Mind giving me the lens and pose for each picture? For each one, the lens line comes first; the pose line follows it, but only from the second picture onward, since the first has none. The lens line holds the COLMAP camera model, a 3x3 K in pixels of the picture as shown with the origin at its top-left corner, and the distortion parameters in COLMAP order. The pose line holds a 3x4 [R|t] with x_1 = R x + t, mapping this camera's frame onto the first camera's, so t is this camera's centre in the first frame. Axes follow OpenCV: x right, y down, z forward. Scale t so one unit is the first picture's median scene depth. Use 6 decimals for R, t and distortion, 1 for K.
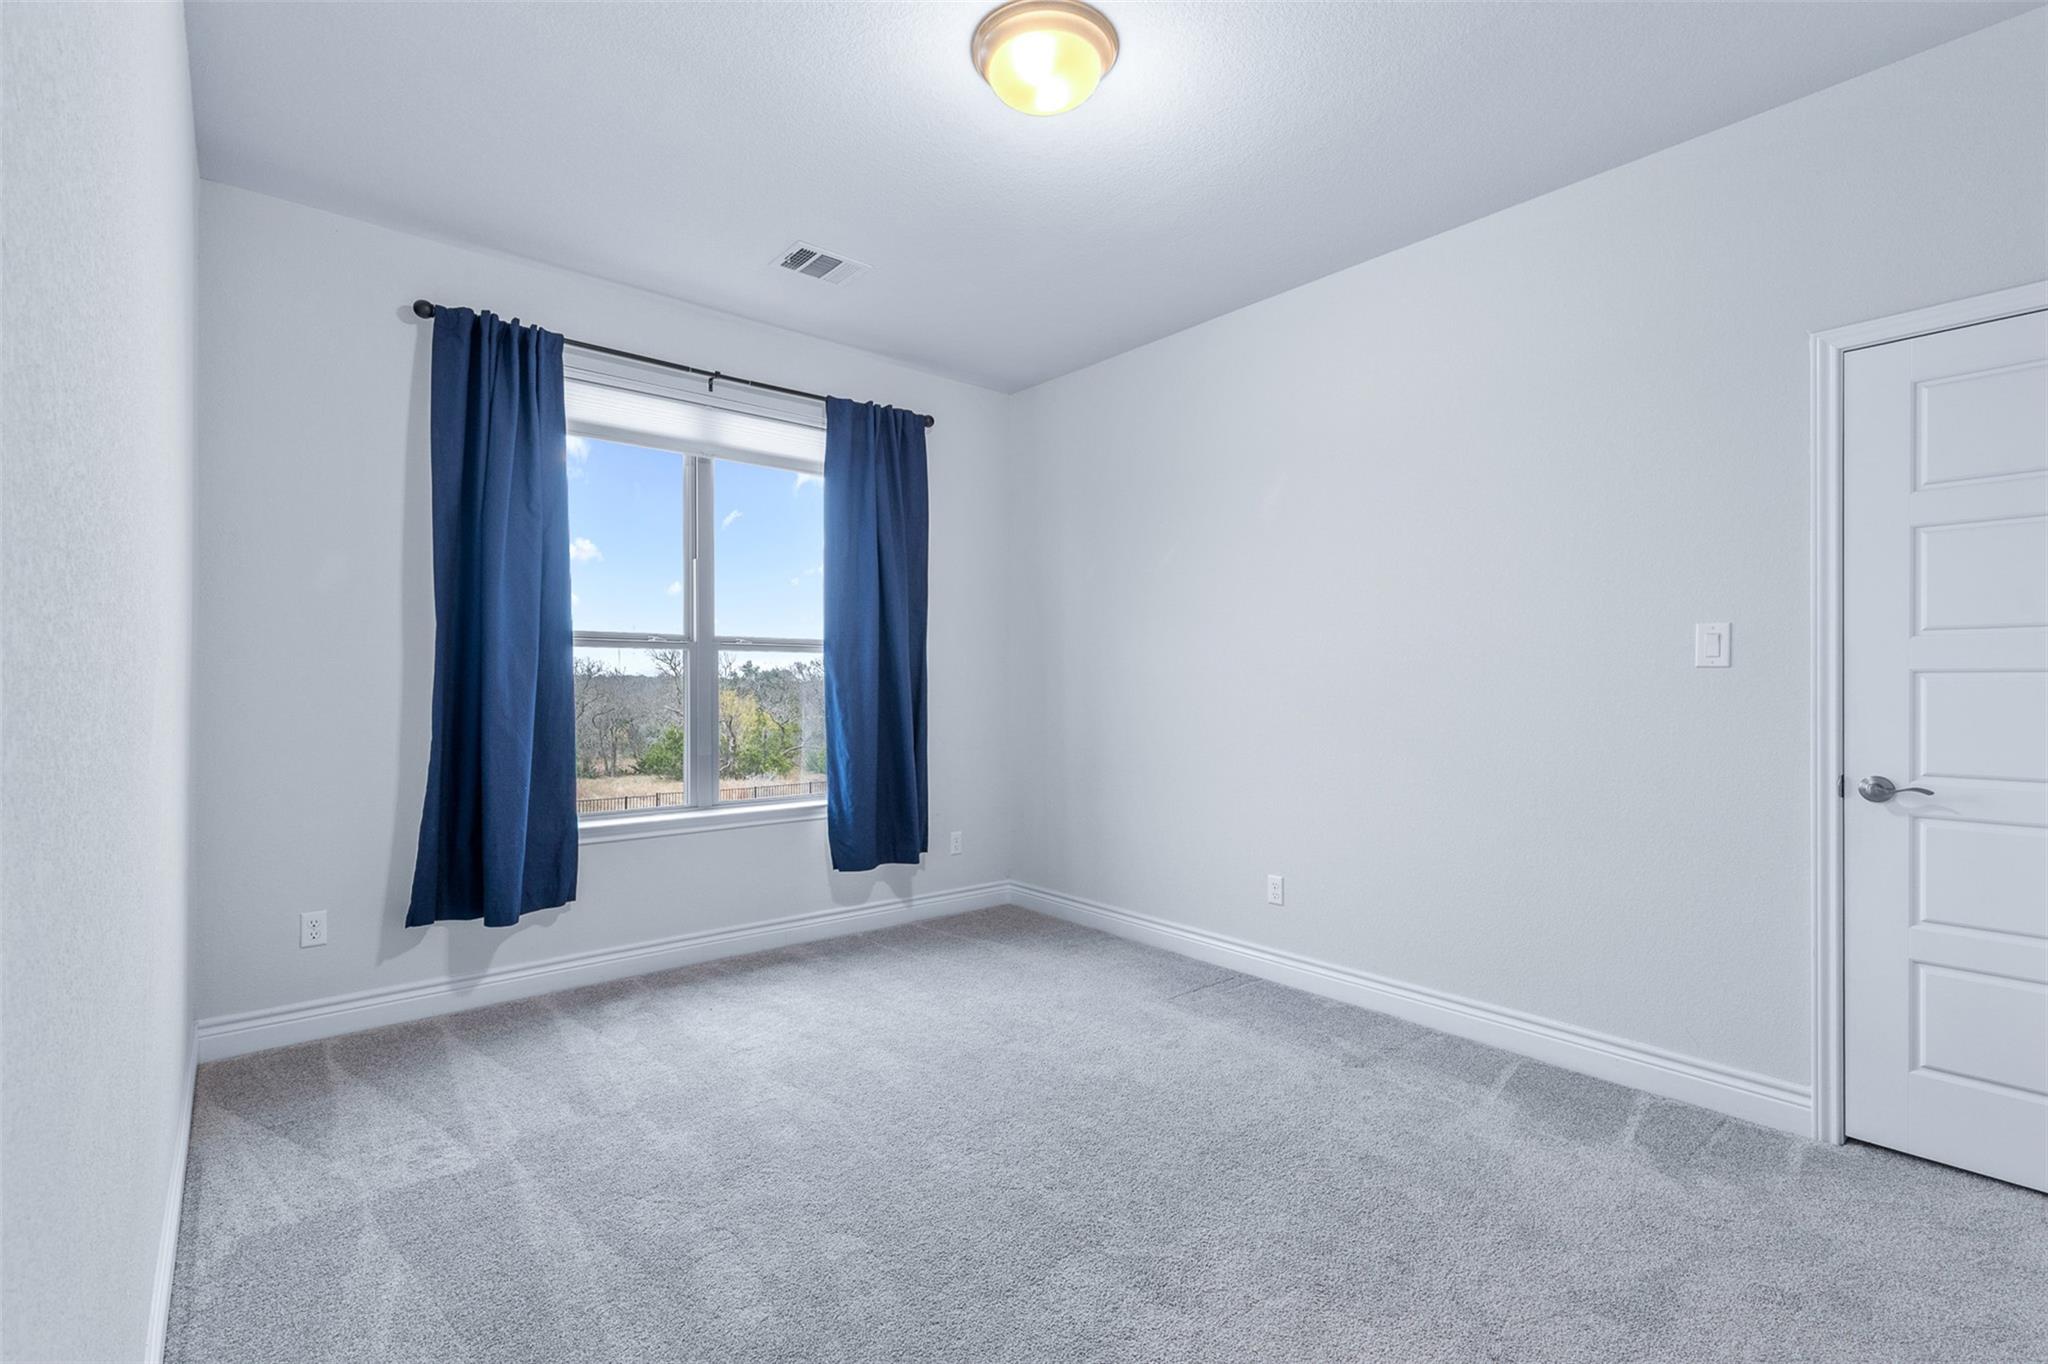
lens RADIAL K [[914.7, 0, 1019.7], [0, 914.7, 690.2], [0, 0, 1]] dist [0.004093, -0.000491]
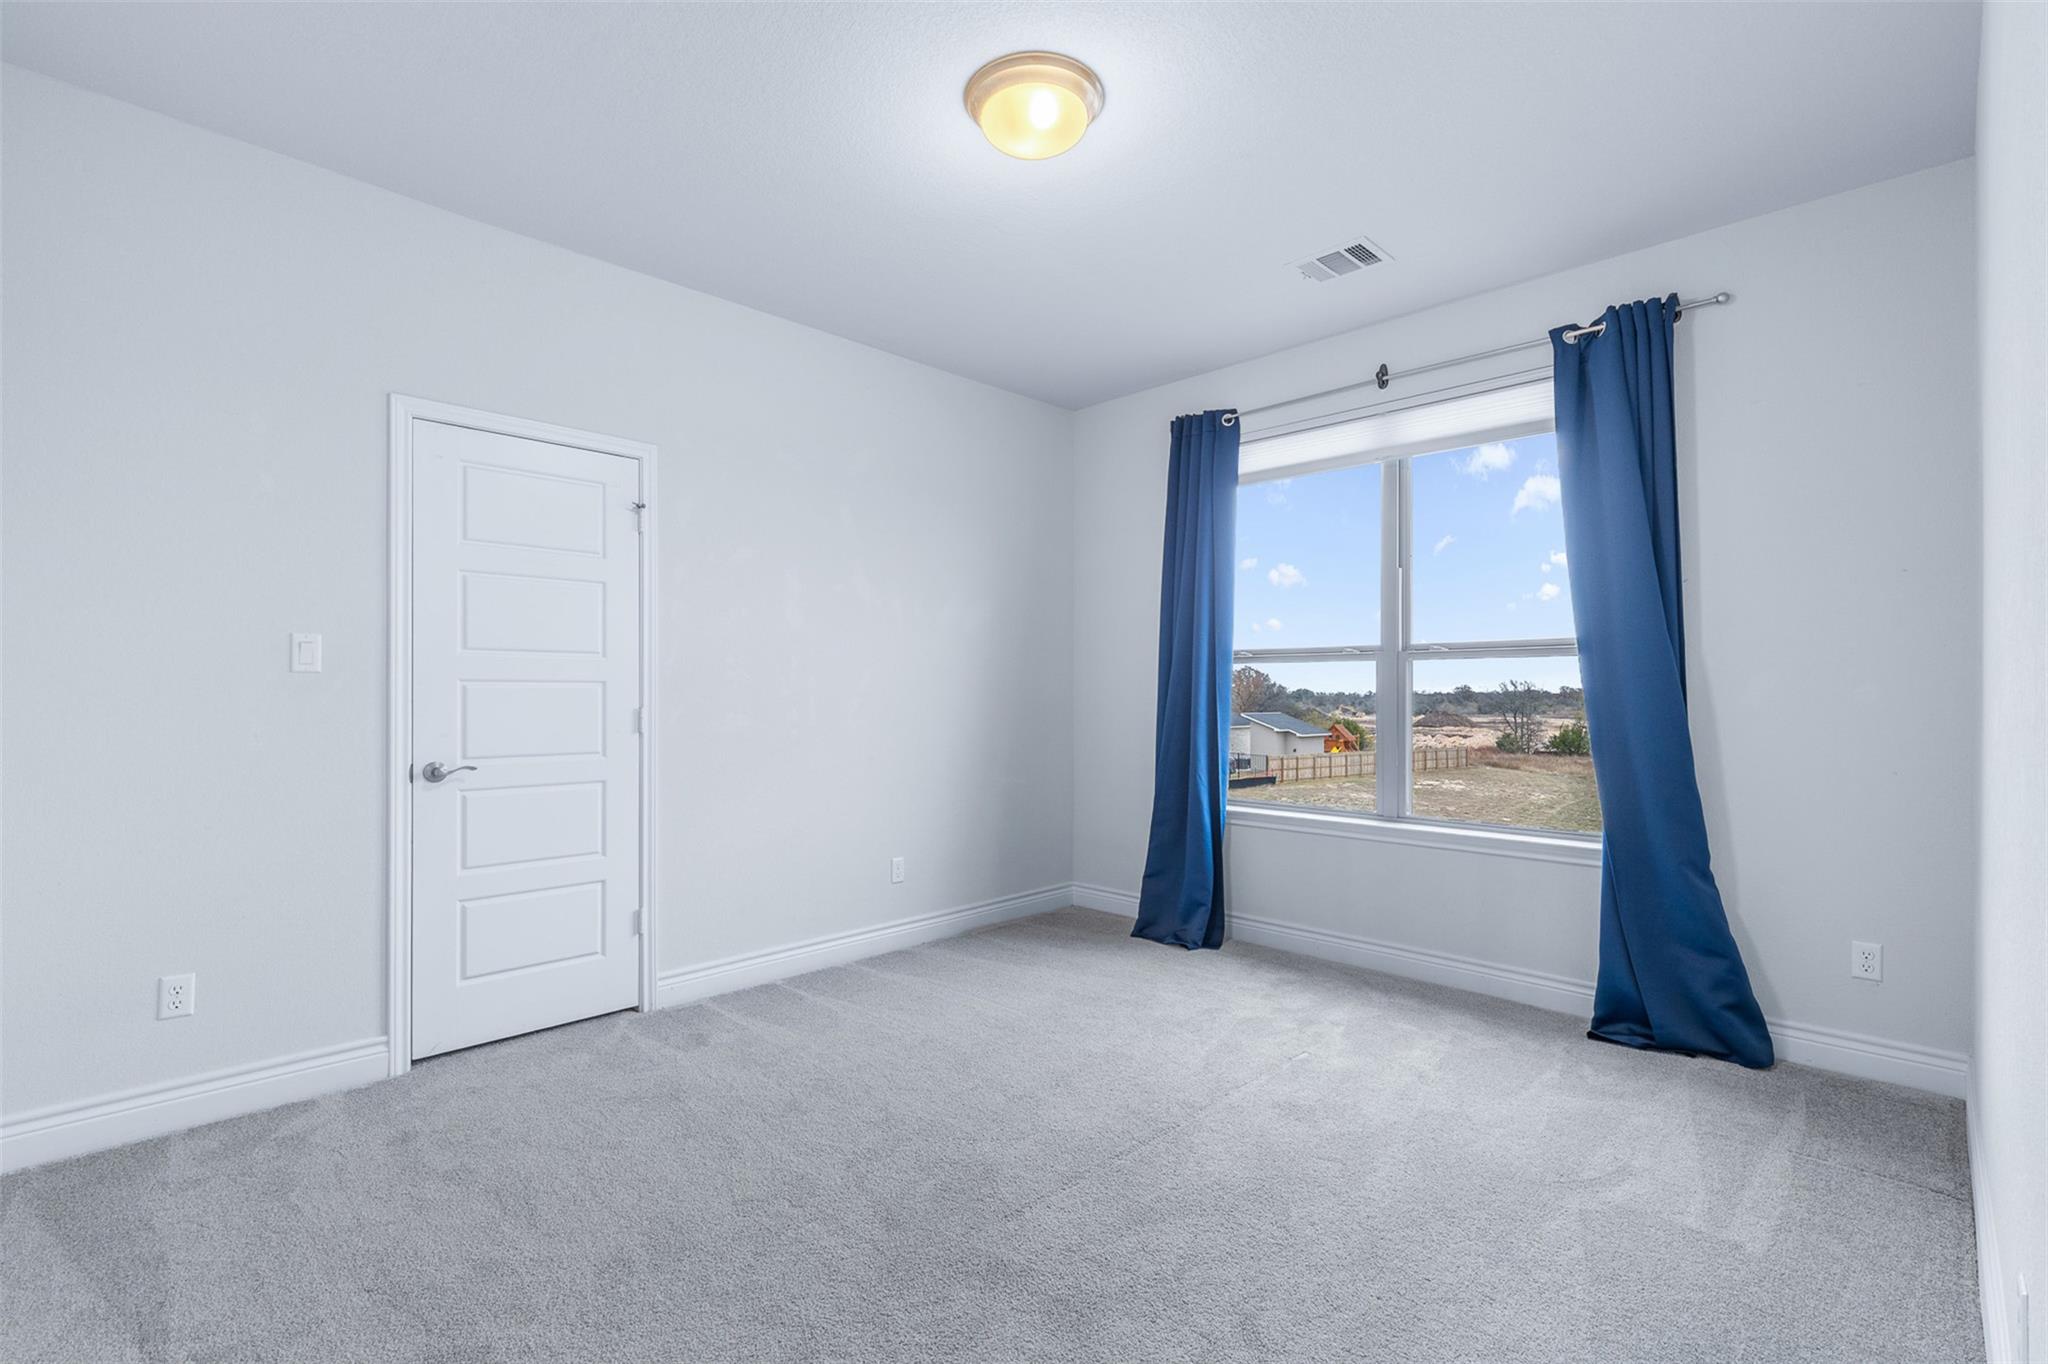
lens RADIAL K [[914.7, 0, 1019.7], [0, 914.7, 690.2], [0, 0, 1]] dist [0.004093, -0.000491]
pose [[0.100720, 0.002563, -0.994911, 0.588068], [-0.010371, 0.999945, 0.001526, -0.007895], [0.994861, 0.010165, 0.100741, 0.493484]]
